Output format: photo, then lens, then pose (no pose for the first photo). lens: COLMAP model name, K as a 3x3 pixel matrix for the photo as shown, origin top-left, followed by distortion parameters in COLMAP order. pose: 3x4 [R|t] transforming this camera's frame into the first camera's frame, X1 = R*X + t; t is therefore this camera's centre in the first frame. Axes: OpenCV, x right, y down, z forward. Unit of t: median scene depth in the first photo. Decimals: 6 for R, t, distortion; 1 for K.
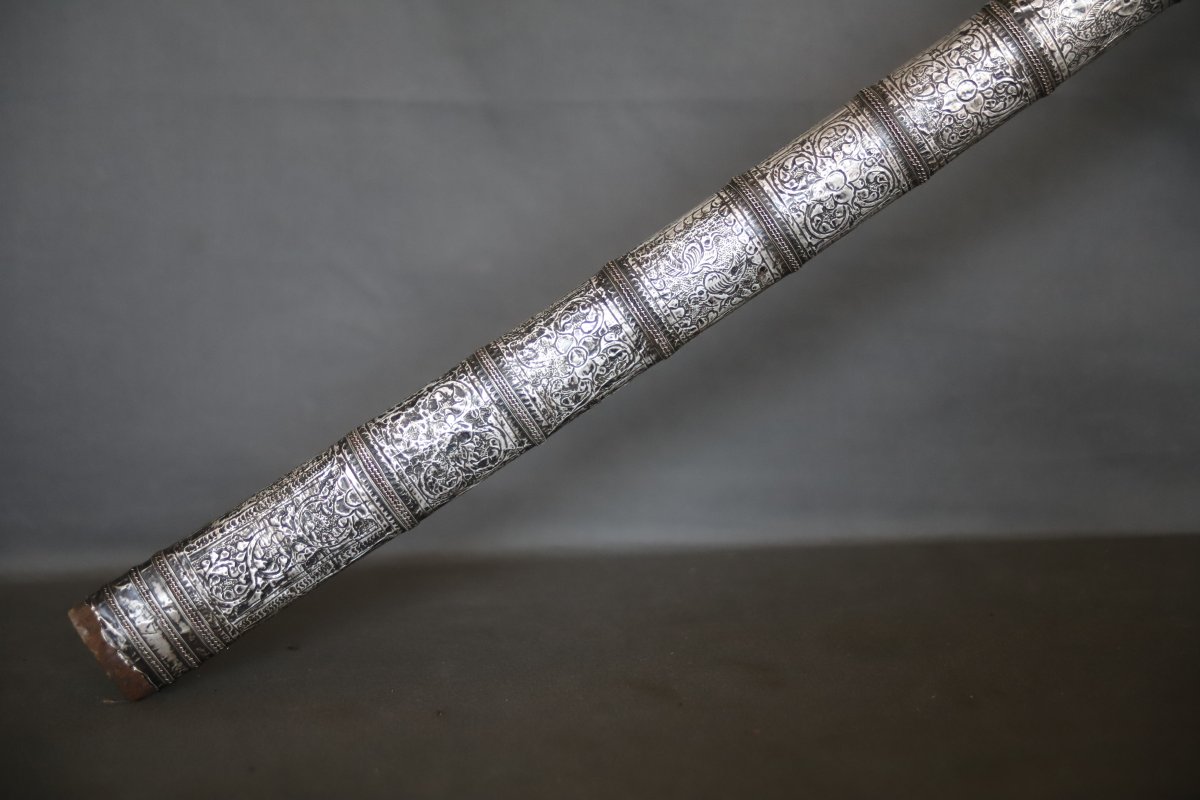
lens RADIAL K [[2405.1, 0, 595.0], [0, 2405.1, 399.4], [0, 0, 1]] dist [0.161097, 0.000000]
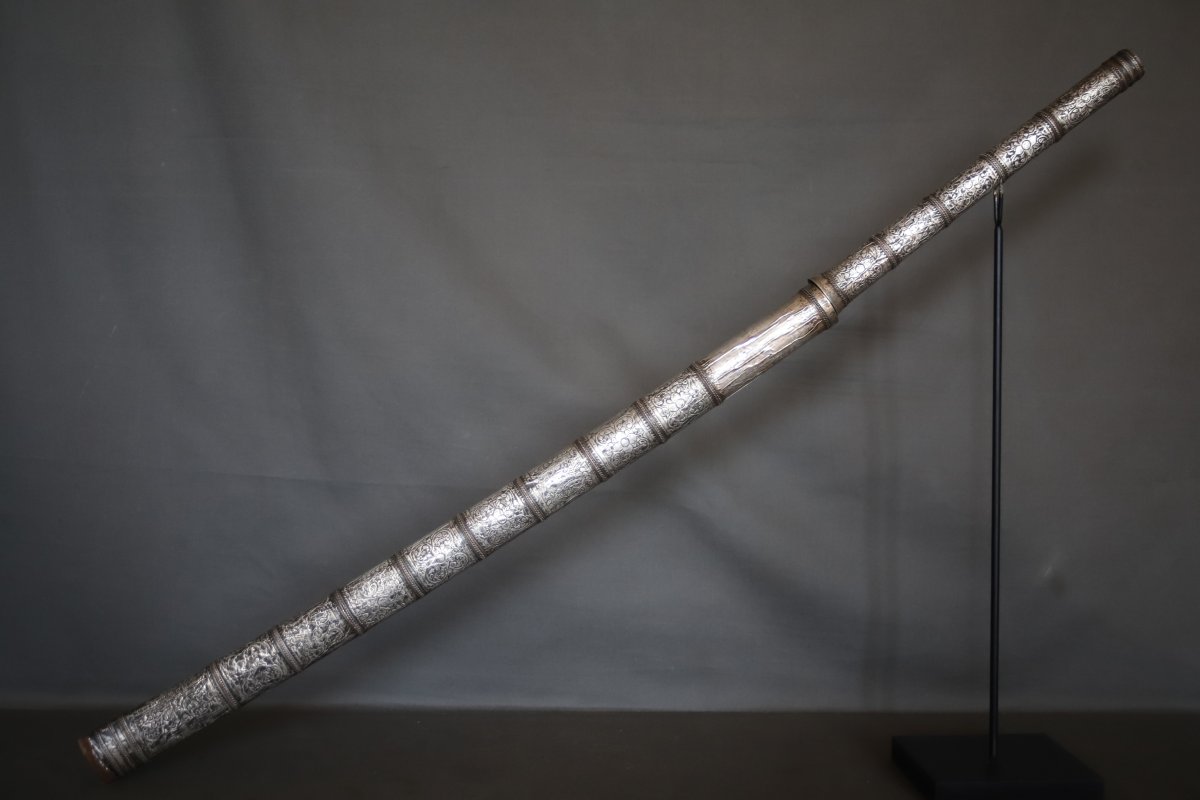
lens RADIAL K [[1599.5, 0, 590.2], [0, 1599.5, 365.5], [0, 0, 1]] dist [-0.042322, 0.000000]
pose [[0.998770, 0.044026, -0.022829, 0.256941], [-0.046074, 0.994046, -0.098736, -0.125836], [0.018346, 0.099666, 0.994852, -0.432324]]
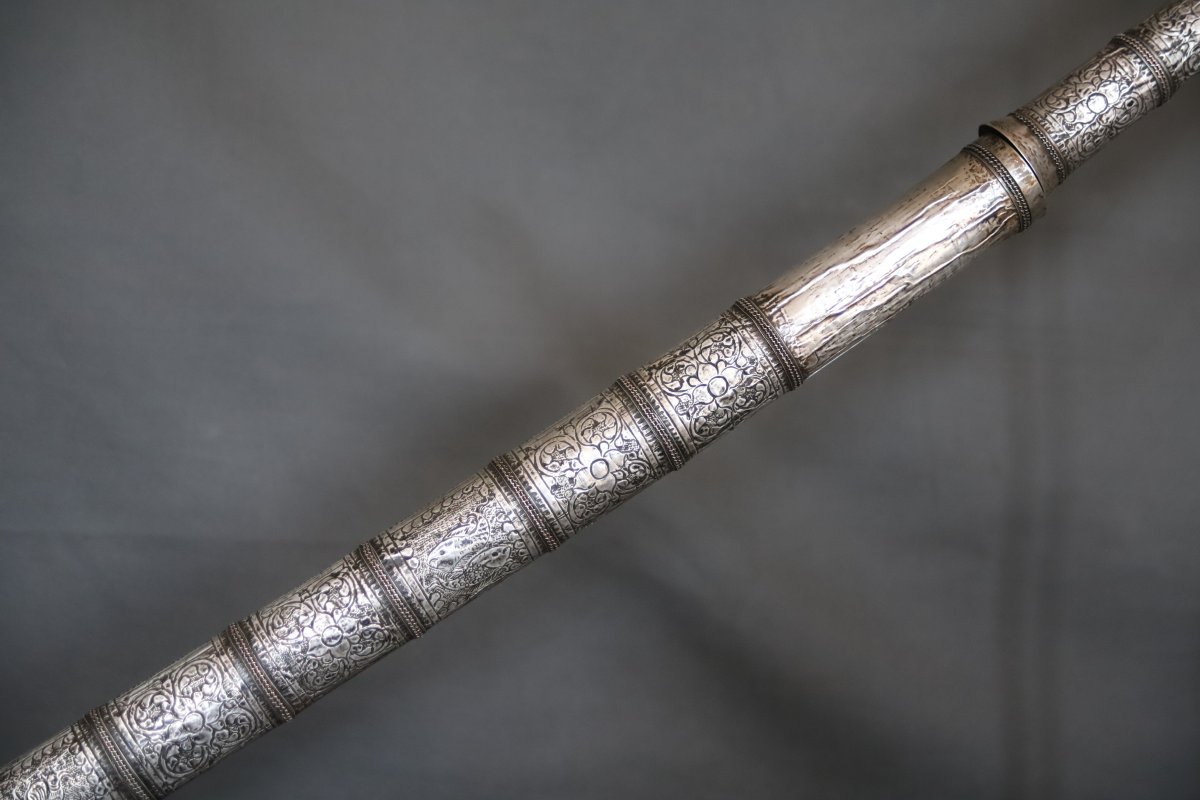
lens RADIAL K [[2405.1, 0, 599.8], [0, 2405.1, 396.1], [0, 0, 1]] dist [0.161097, 0.000000]
pose [[0.991364, 0.053361, 0.119788, 0.137426], [-0.047773, 0.997653, -0.049047, -0.180975], [-0.122124, 0.042900, 0.991587, 0.001204]]
